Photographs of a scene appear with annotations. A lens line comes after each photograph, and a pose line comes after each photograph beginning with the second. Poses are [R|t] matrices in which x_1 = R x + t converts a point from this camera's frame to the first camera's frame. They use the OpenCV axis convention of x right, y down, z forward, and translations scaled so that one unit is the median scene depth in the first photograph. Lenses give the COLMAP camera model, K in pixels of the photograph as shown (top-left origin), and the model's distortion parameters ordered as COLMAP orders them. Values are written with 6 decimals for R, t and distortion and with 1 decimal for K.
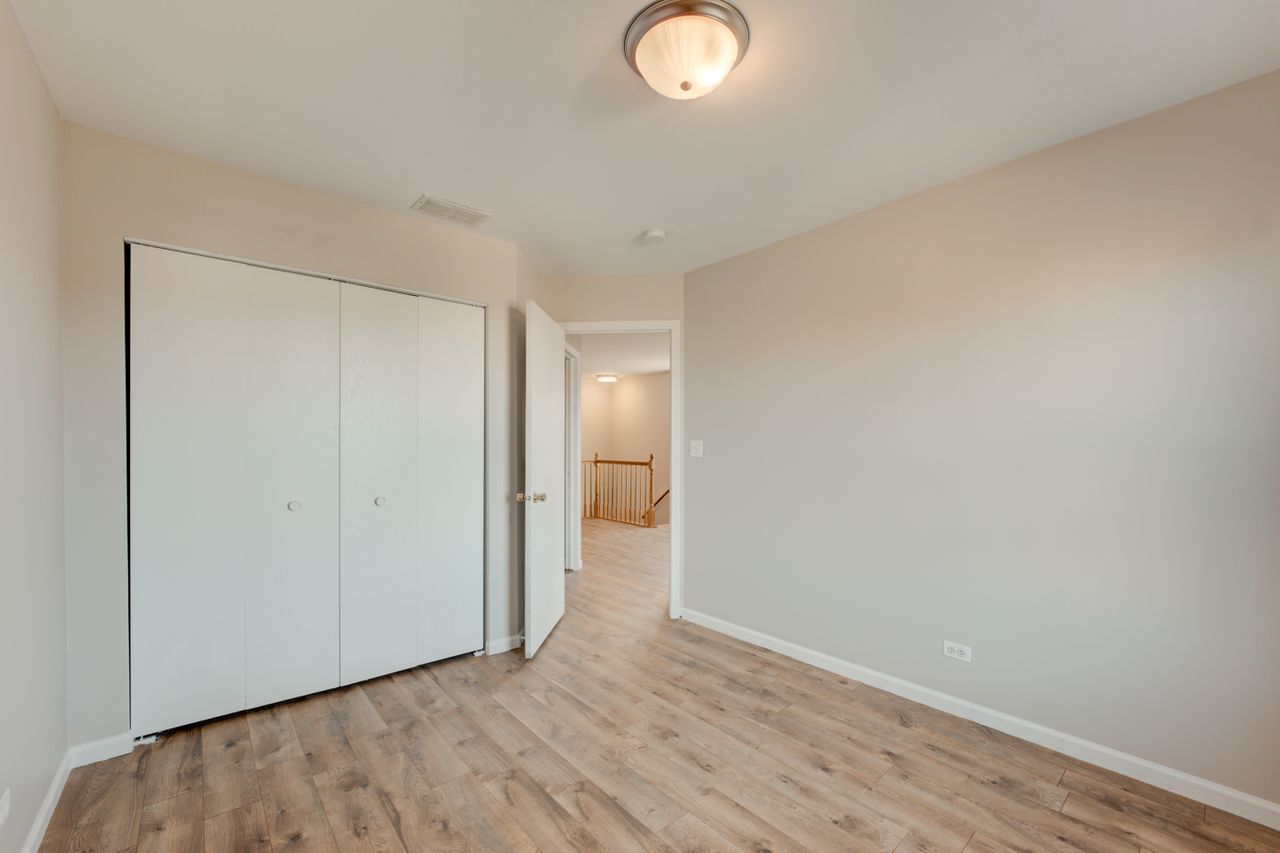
lens RADIAL K [[516.0, 0, 654.9], [0, 516.0, 451.6], [0, 0, 1]] dist [-0.012460, 0.000391]
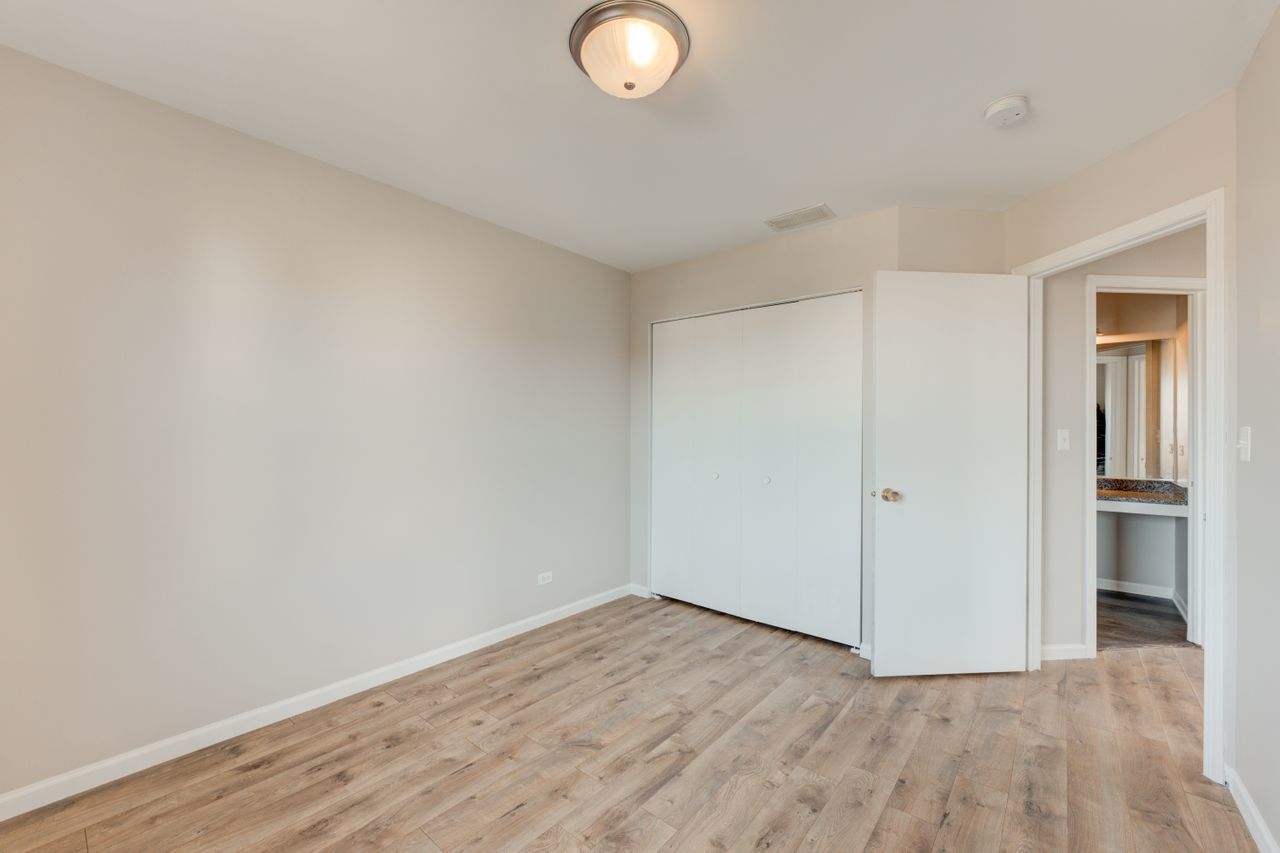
lens RADIAL K [[524.4, 0, 637.1], [0, 524.4, 431.5], [0, 0, 1]] dist [-0.022228, 0.000818]
pose [[0.146968, 0.002112, -0.989139, 0.860927], [-0.021553, 0.999767, -0.001067, -0.012264], [0.988906, 0.021476, 0.146980, 0.680692]]
